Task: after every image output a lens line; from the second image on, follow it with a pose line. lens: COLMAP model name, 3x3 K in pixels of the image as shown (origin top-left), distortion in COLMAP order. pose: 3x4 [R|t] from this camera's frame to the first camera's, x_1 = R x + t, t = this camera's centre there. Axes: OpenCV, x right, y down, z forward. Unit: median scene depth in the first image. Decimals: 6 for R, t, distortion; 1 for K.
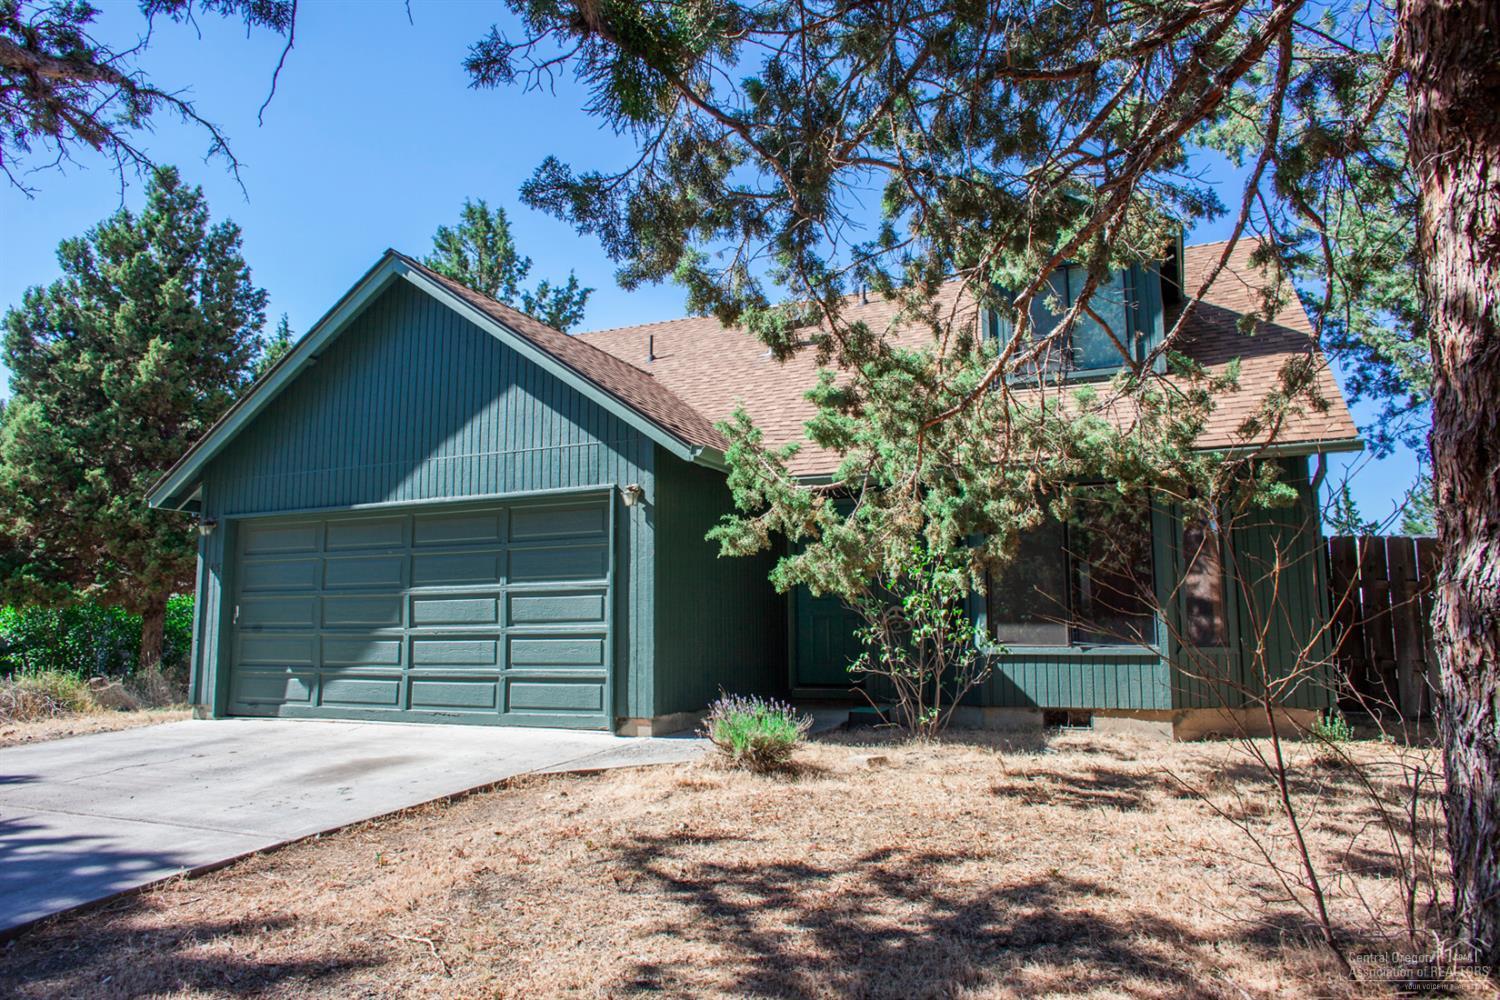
lens RADIAL K [[1019.8, 0, 750.0], [0, 1019.8, 500.0], [0, 0, 1]] dist [-0.051432, 0.040690]
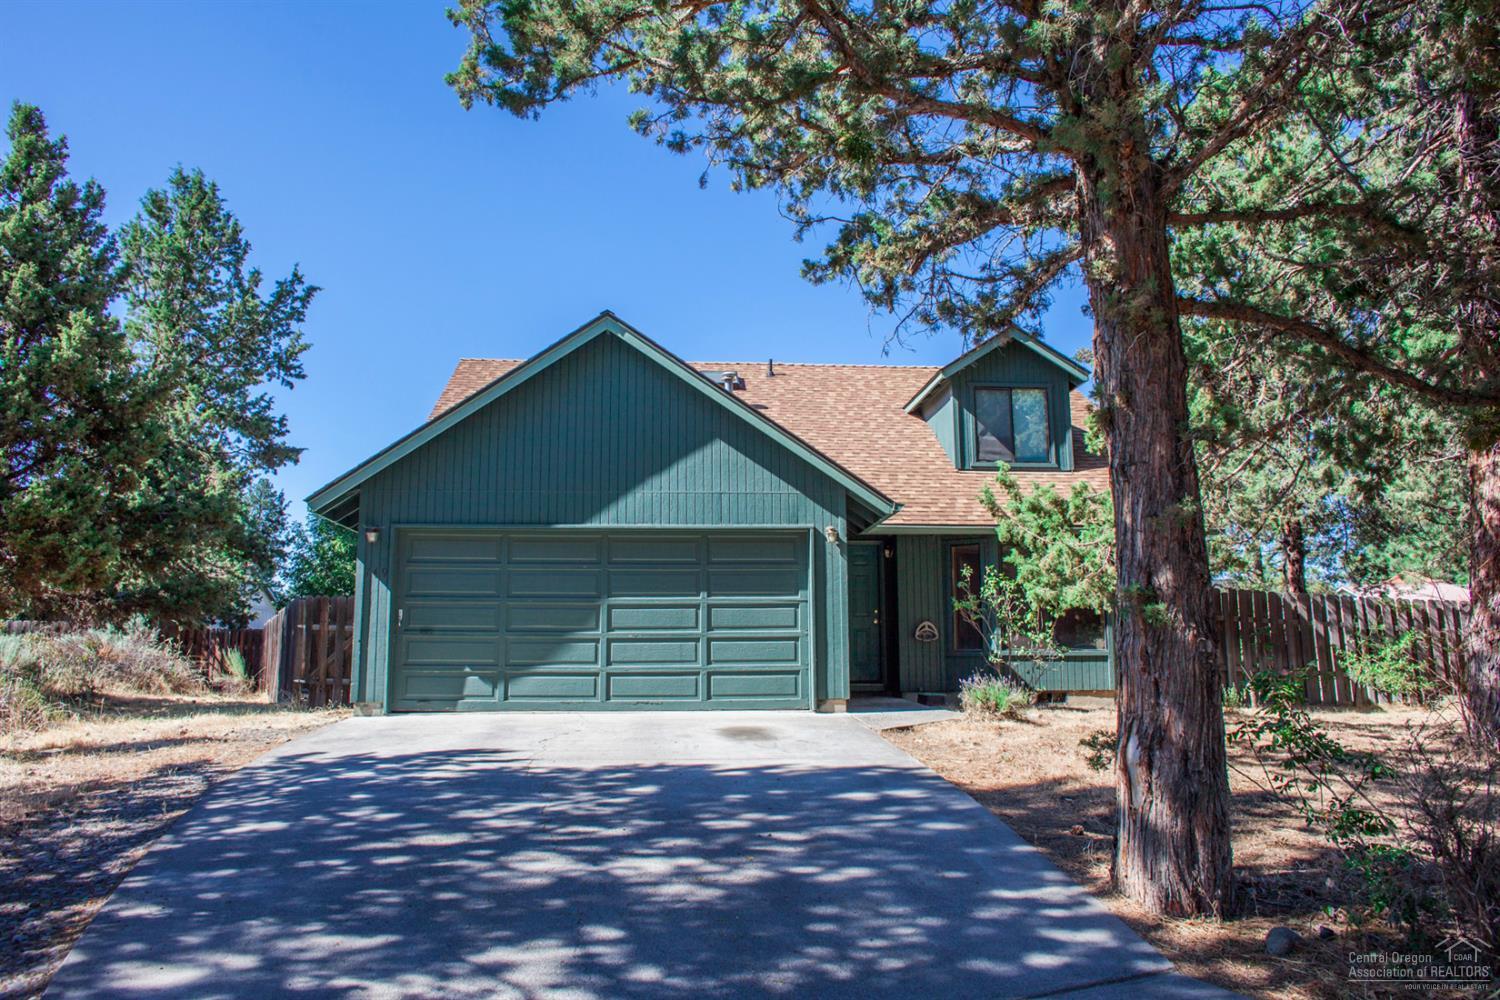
lens RADIAL K [[1069.2, 0, 750.0], [0, 1069.2, 500.0], [0, 0, 1]] dist [-0.065237, 0.043534]
pose [[0.882742, 0.074476, 0.463918, -0.784894], [-0.063452, 0.997209, -0.039352, 0.011169], [-0.465554, 0.005301, 0.885004, -0.183846]]
